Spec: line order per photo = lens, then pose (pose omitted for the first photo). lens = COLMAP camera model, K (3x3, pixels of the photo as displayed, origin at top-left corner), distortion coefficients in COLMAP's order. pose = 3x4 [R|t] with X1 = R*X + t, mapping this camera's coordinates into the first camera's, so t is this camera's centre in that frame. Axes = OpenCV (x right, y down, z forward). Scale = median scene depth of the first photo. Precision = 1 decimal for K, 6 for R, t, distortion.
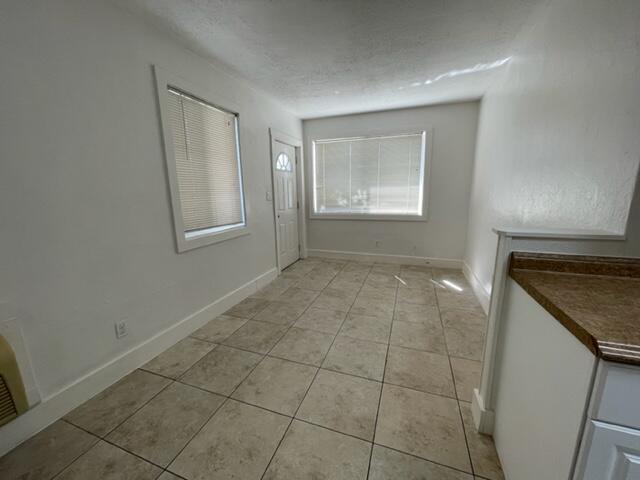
lens RADIAL K [[257.4, 0, 319.1], [0, 257.4, 241.5], [0, 0, 1]] dist [-0.002132, 0.001038]
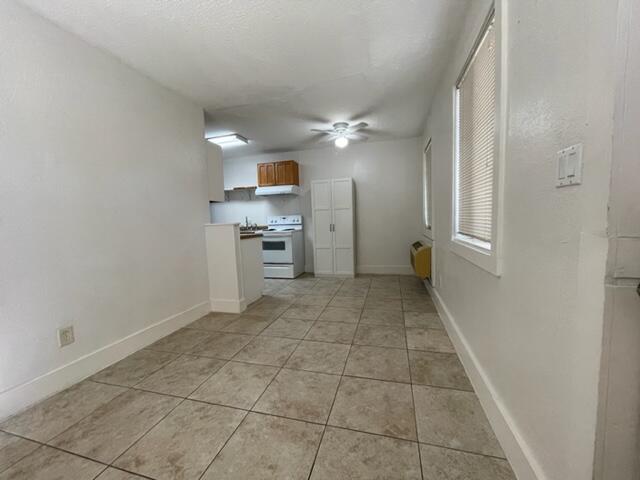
lens RADIAL K [[257.4, 0, 320.4], [0, 257.4, 239.7], [0, 0, 1]] dist [-0.002132, 0.001038]
pose [[-0.995982, 0.056634, -0.069375, 0.043725], [0.035443, 0.960676, 0.275399, -0.276685], [0.082244, 0.271834, -0.958823, 1.785167]]
